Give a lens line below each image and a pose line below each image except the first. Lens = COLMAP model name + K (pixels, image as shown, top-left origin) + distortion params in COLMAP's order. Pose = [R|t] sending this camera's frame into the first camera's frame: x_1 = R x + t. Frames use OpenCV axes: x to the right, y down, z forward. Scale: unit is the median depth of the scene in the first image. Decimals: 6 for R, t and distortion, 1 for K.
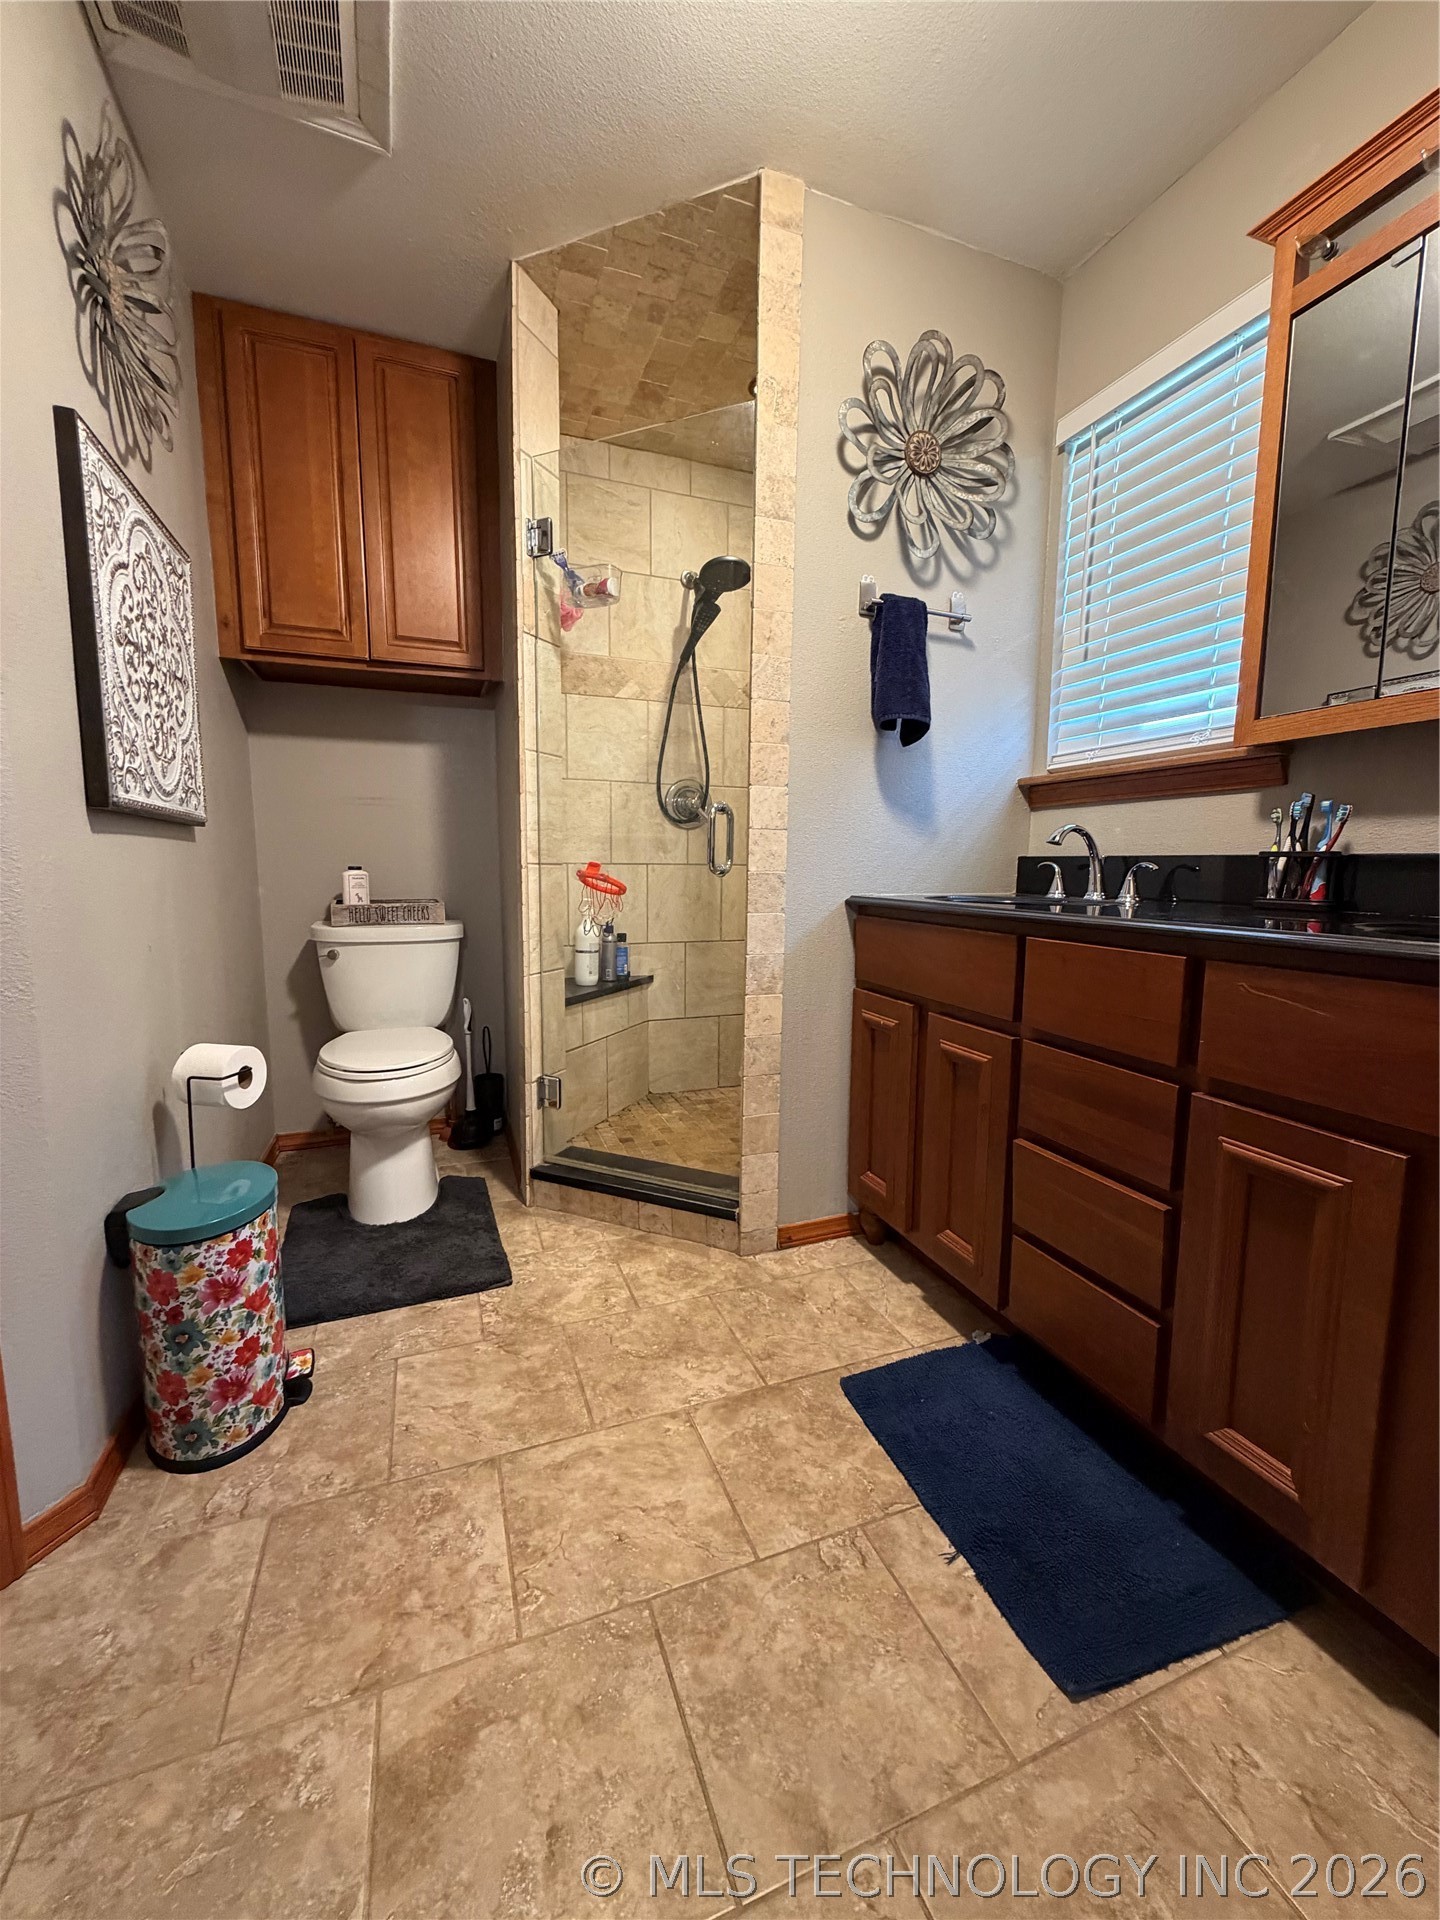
lens RADIAL K [[765.2, 0, 717.4], [0, 765.2, 953.4], [0, 0, 1]] dist [-0.000719, 0.000273]
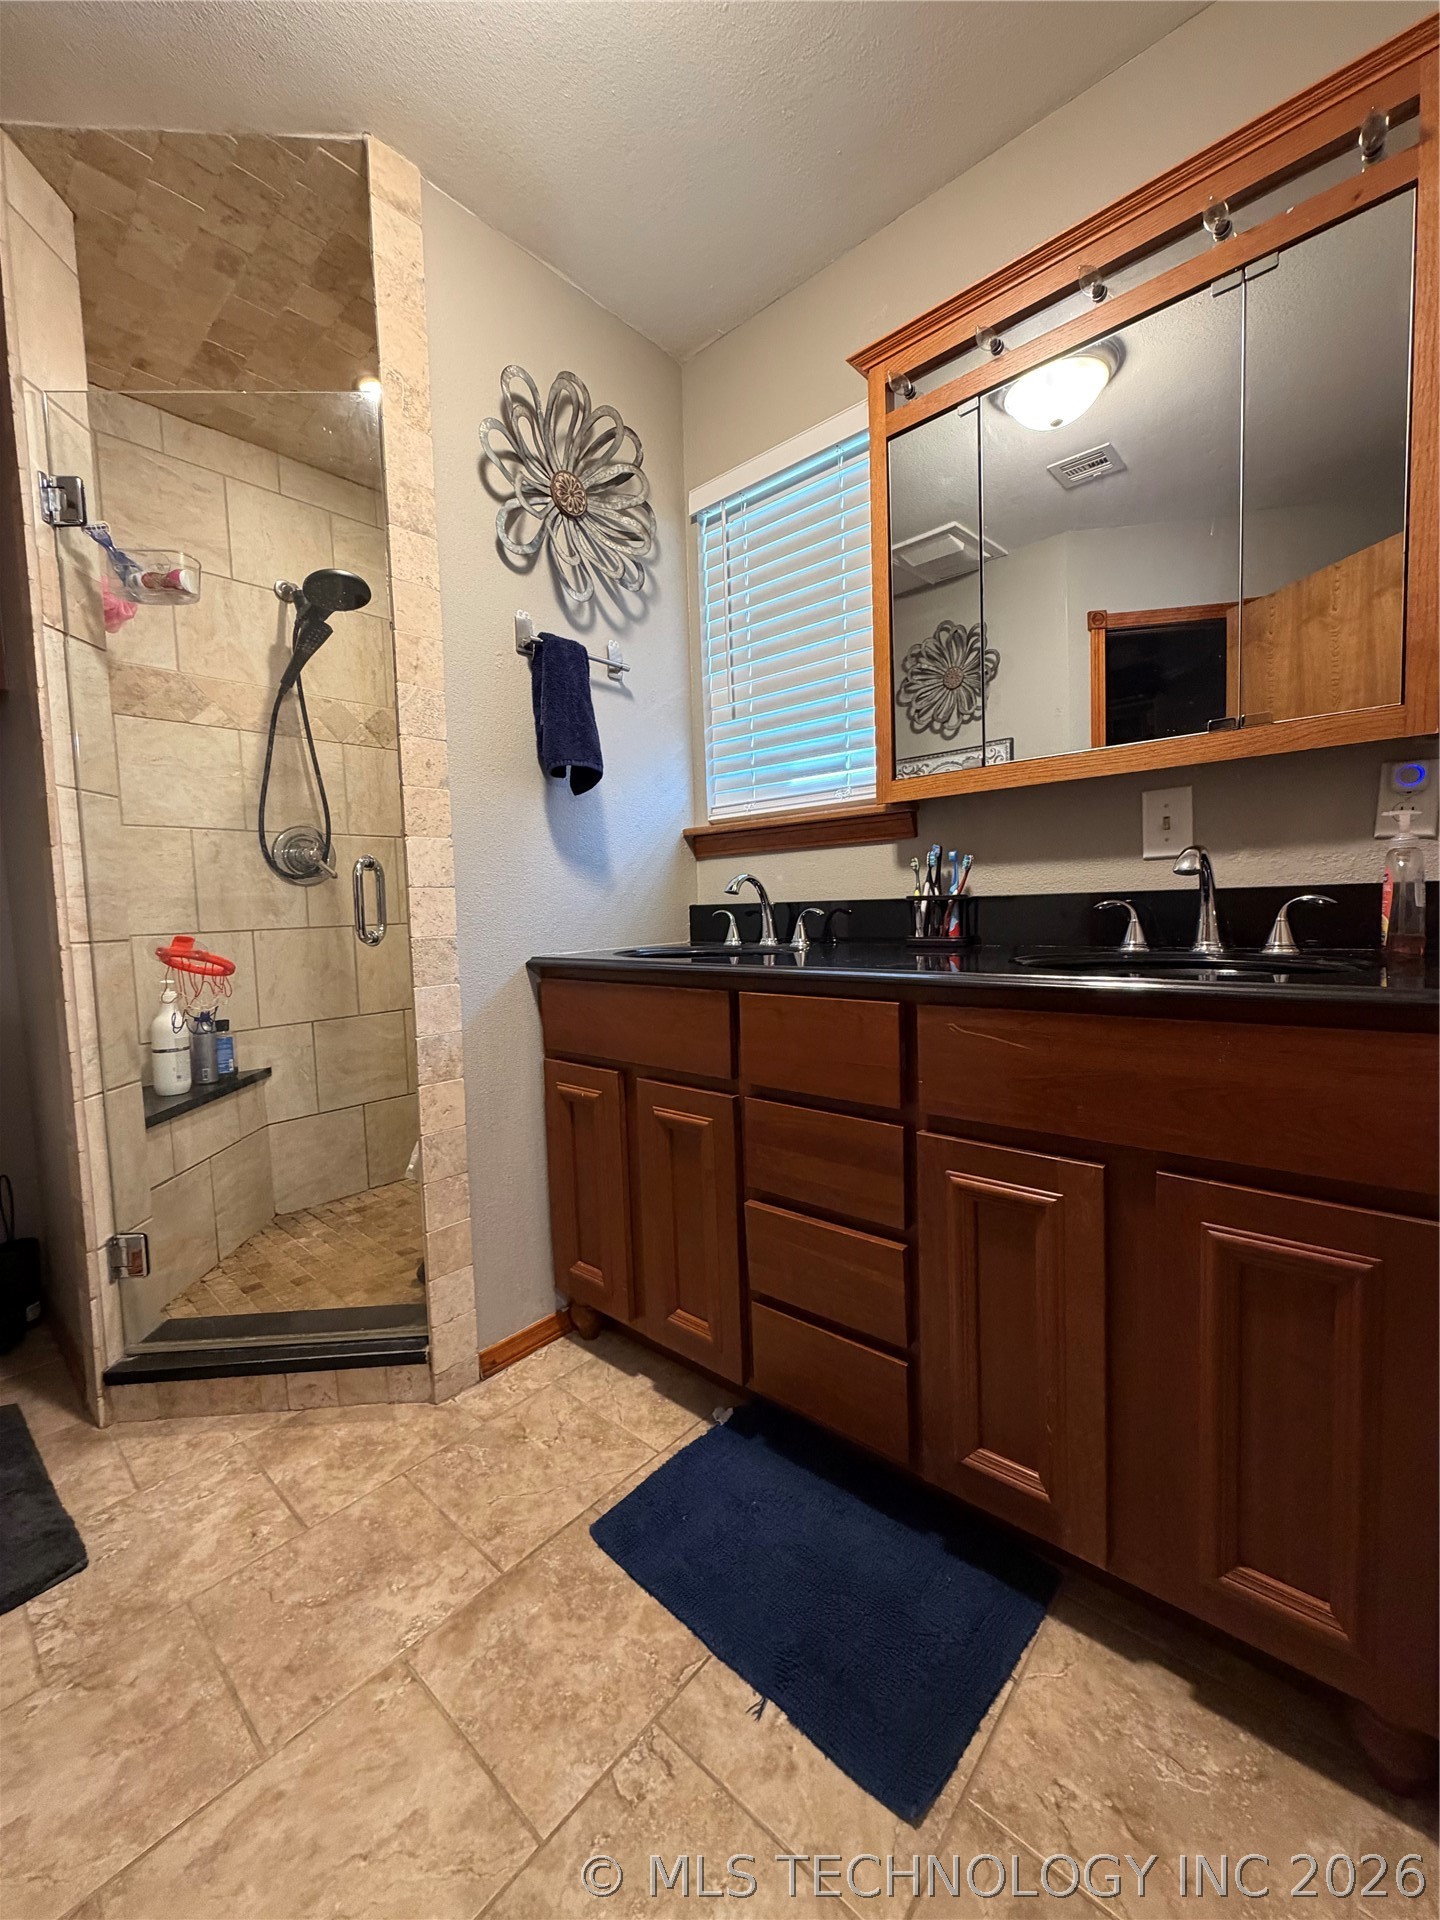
lens RADIAL K [[765.2, 0, 717.4], [0, 765.2, 953.4], [0, 0, 1]] dist [-0.000719, 0.000273]
pose [[0.885392, -0.069142, 0.459675, -0.047670], [0.095382, 0.994857, -0.034076, -0.029067], [-0.454955, 0.074015, 0.887433, 0.103799]]
